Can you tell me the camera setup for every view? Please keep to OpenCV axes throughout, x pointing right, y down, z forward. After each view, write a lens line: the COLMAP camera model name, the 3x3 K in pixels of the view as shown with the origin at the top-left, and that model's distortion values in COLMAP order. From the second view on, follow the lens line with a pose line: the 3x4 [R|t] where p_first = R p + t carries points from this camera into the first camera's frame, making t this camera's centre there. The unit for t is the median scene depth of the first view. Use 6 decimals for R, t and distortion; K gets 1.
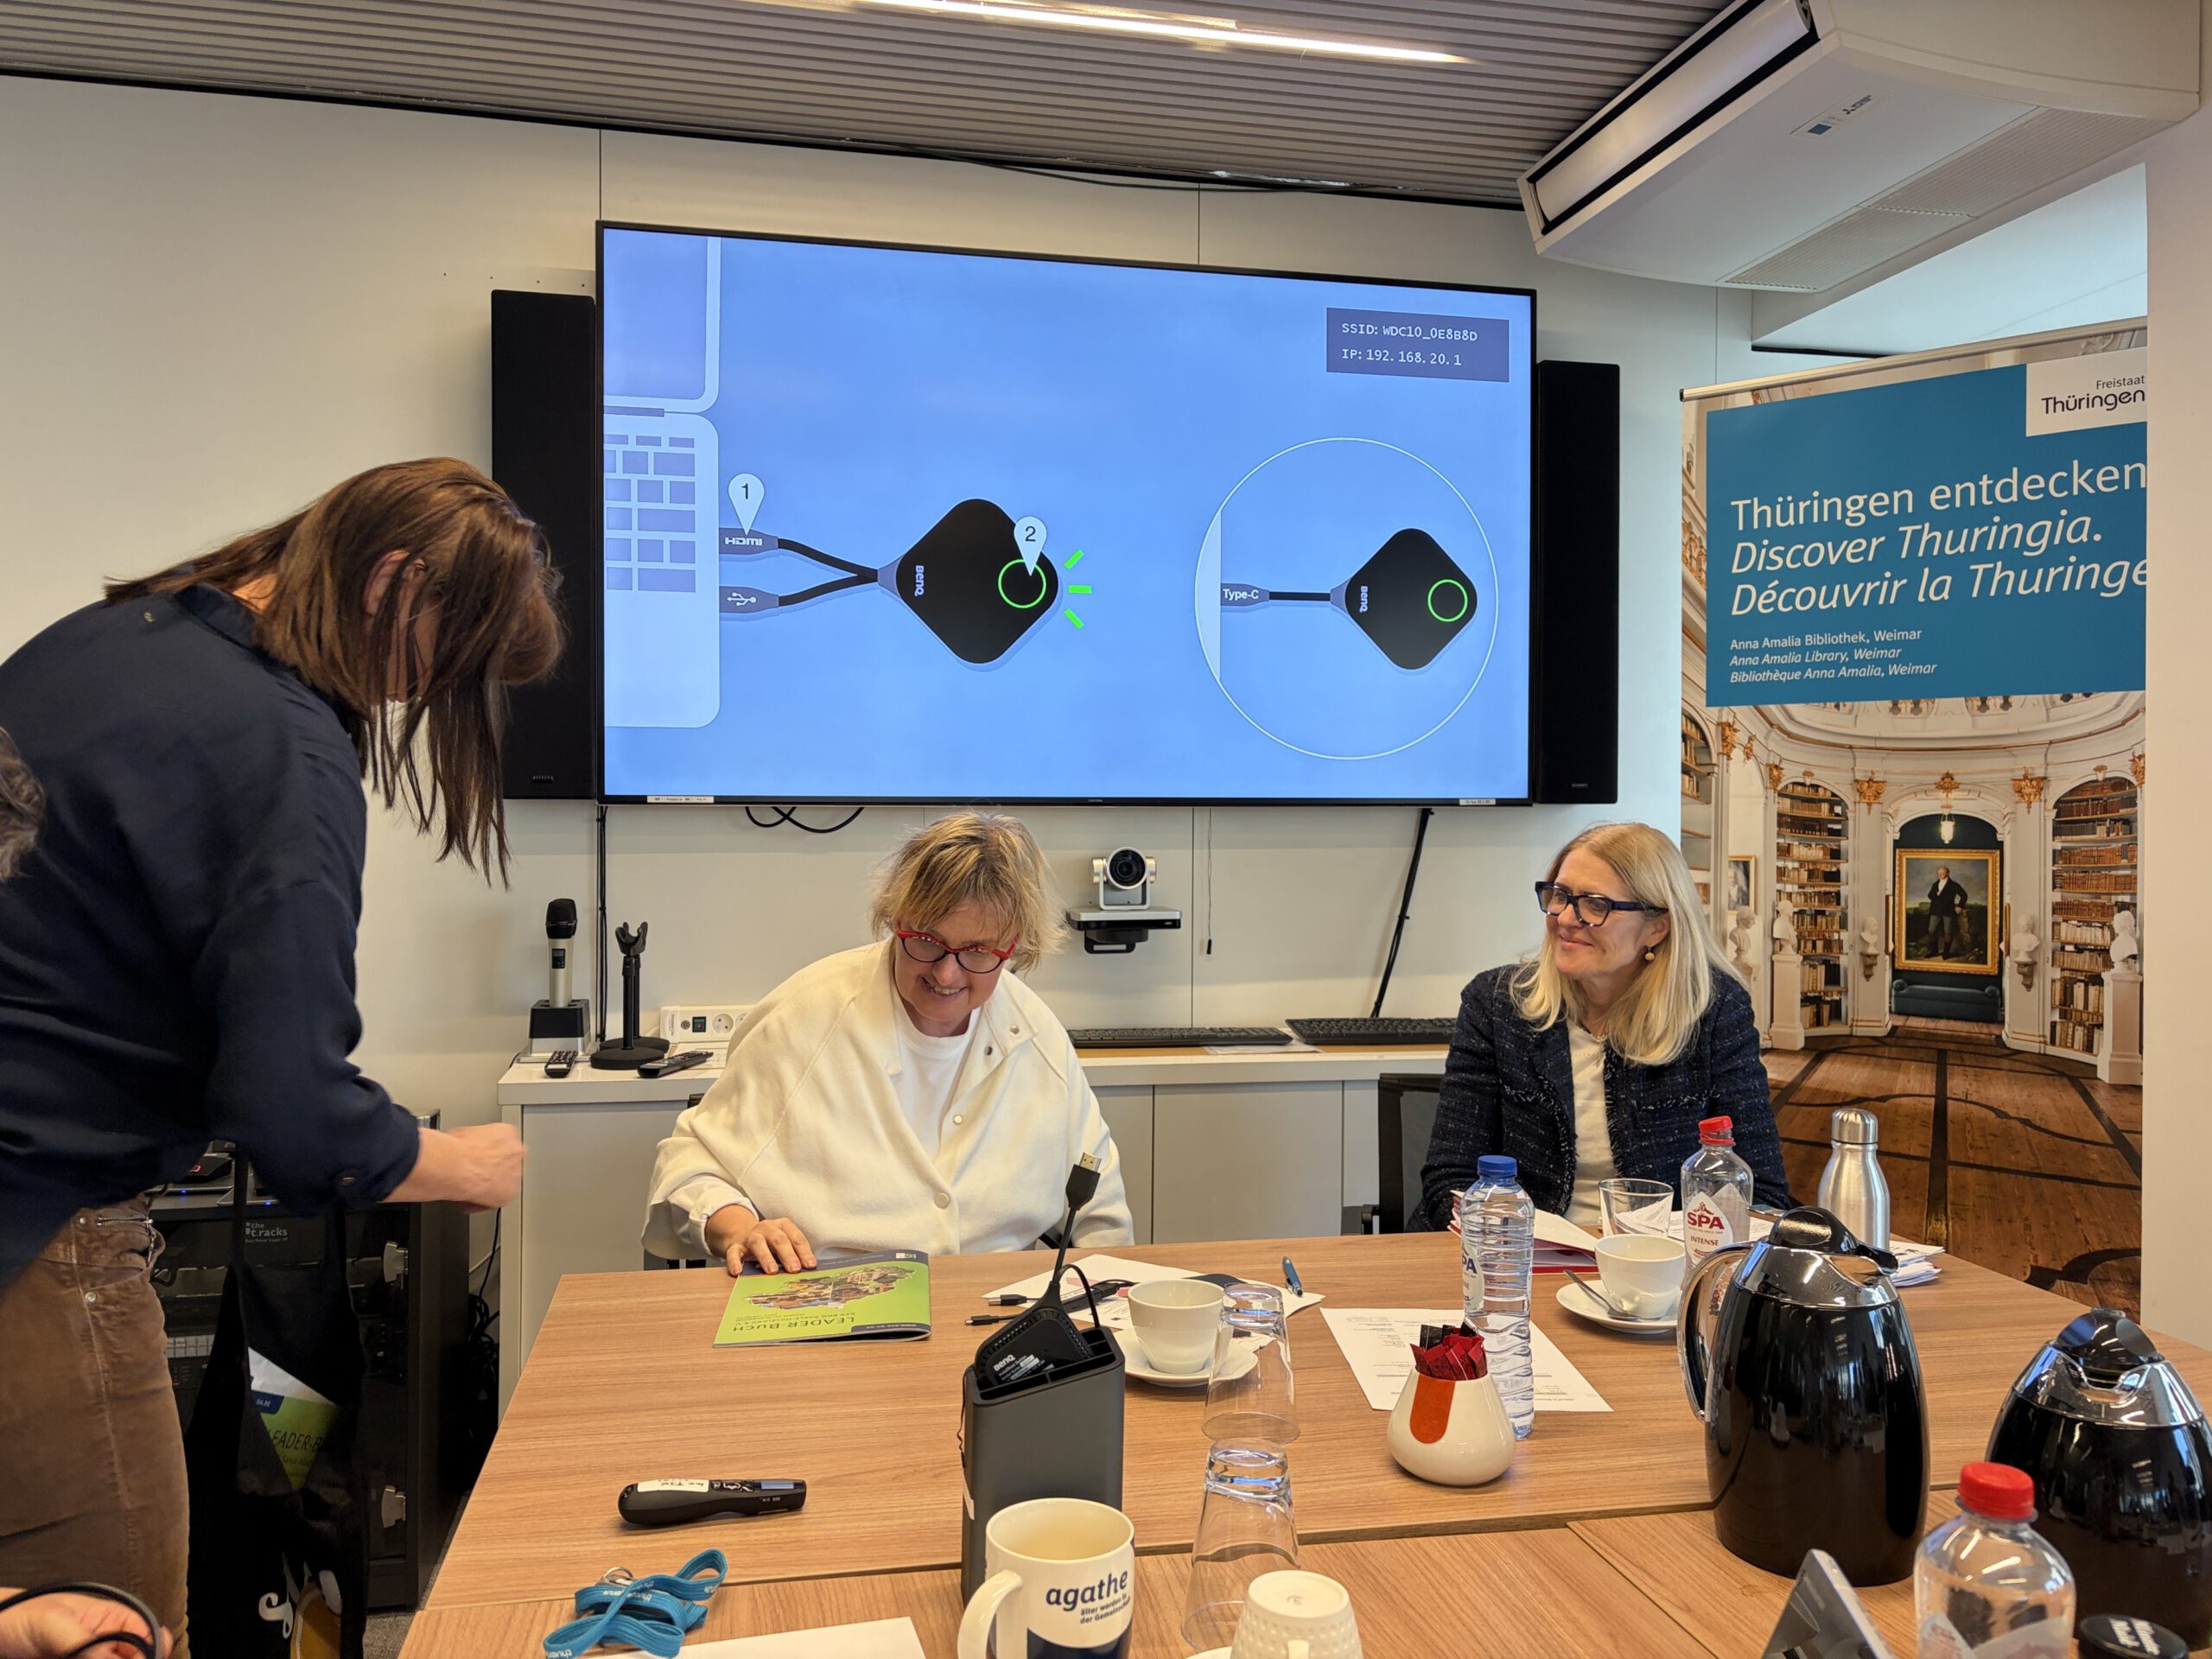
lens RADIAL K [[1673.1, 0, 1109.6], [0, 1673.1, 826.4], [0, 0, 1]] dist [0.007051, 0.000701]
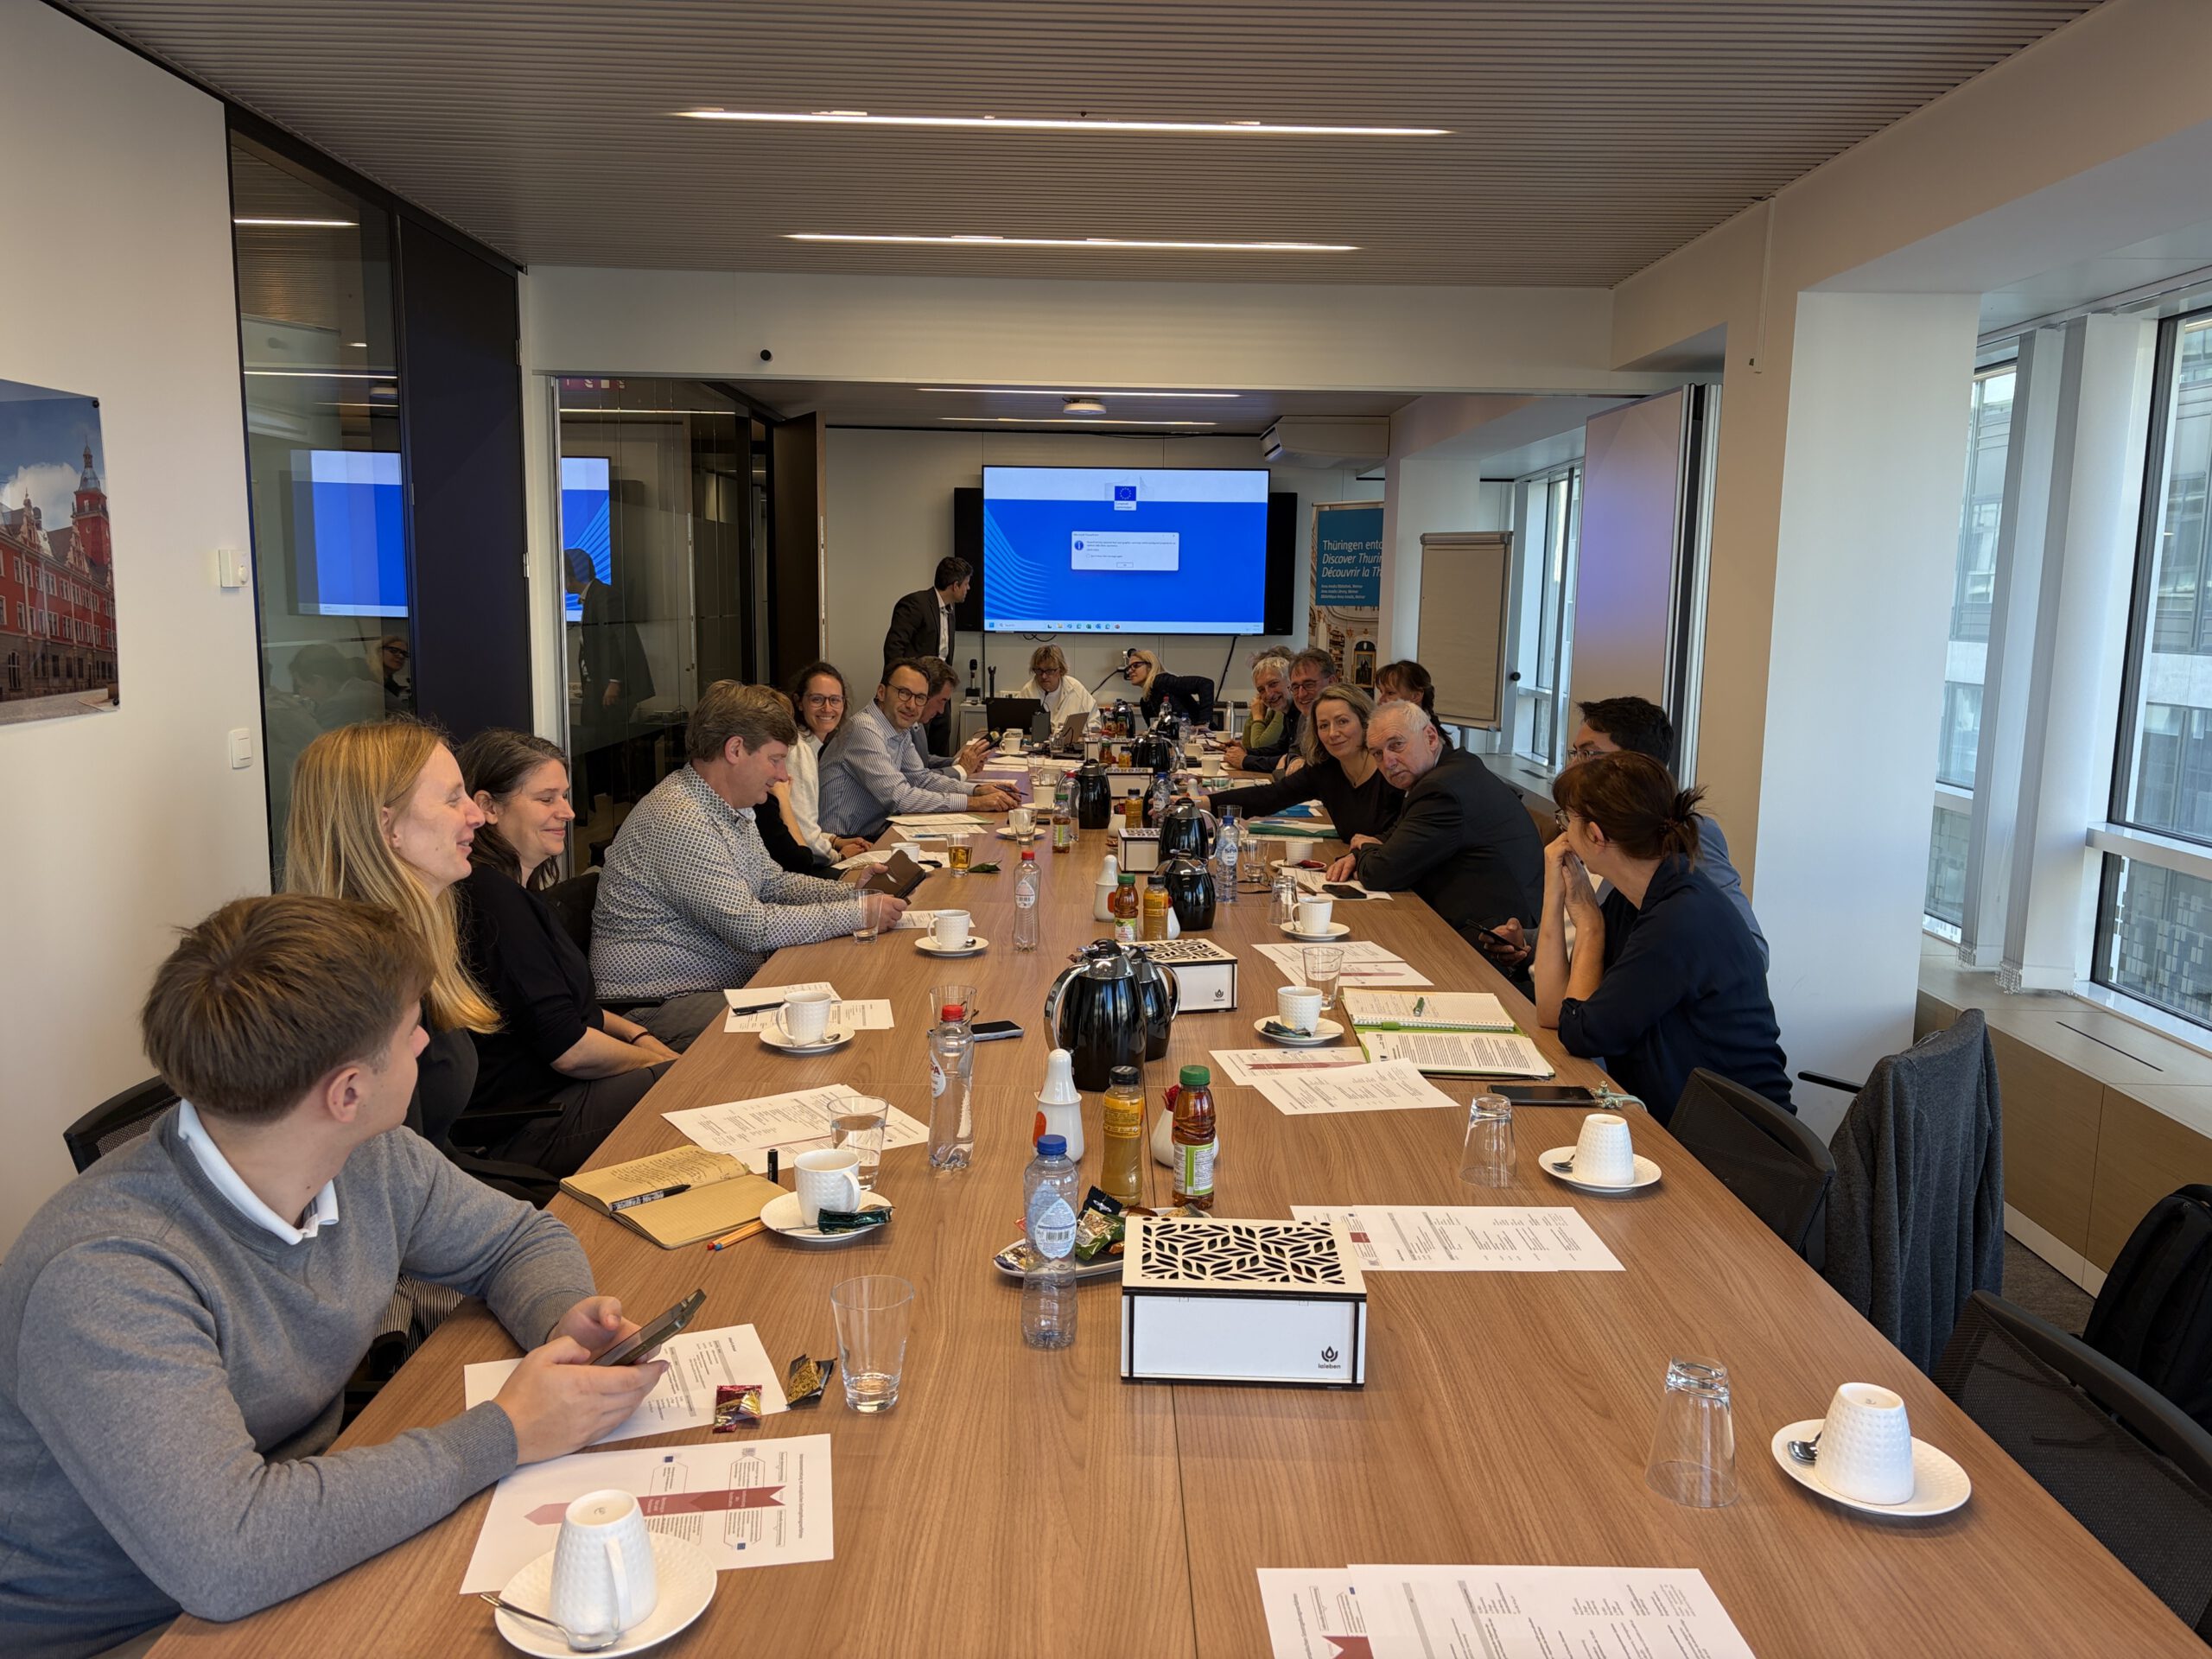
lens RADIAL K [[1673.1, 0, 1105.9], [0, 1673.1, 835.6], [0, 0, 1]] dist [0.007051, 0.000701]
pose [[0.977911, 0.038374, -0.205468, 0.667965], [-0.009320, 0.990031, 0.140544, -0.084911], [0.208813, -0.135524, 0.968520, -2.345021]]
